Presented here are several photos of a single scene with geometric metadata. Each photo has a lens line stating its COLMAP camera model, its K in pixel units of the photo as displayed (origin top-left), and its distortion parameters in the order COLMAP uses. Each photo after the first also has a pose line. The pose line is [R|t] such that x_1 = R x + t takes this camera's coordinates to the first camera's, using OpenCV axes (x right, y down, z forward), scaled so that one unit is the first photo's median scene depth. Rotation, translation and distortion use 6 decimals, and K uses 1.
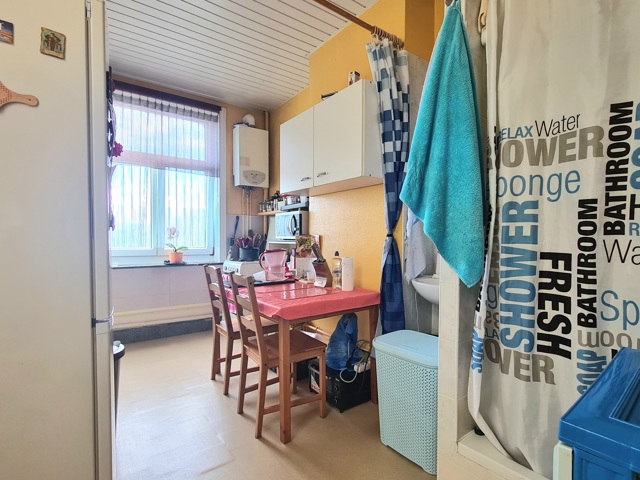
lens RADIAL K [[314.4, 0, 319.8], [0, 314.4, 246.0], [0, 0, 1]] dist [-0.037930, 0.009538]
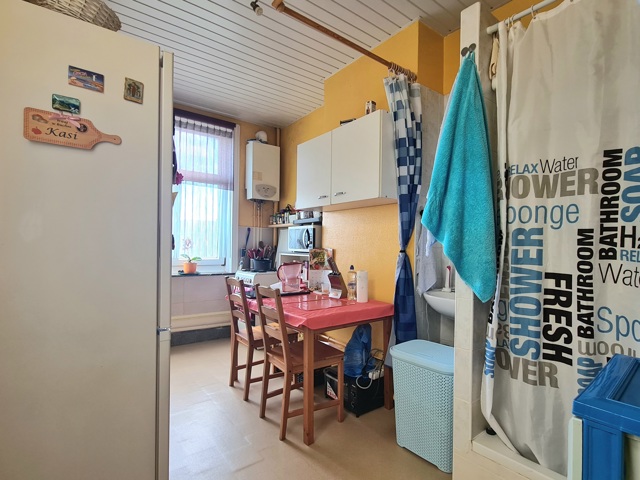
lens RADIAL K [[314.4, 0, 319.8], [0, 314.4, 246.0], [0, 0, 1]] dist [-0.037930, 0.009538]
pose [[0.999873, 0.011413, 0.011107, -0.123261], [-0.011109, 0.999572, -0.027061, -0.033201], [-0.011411, 0.026935, 0.999572, -0.128033]]
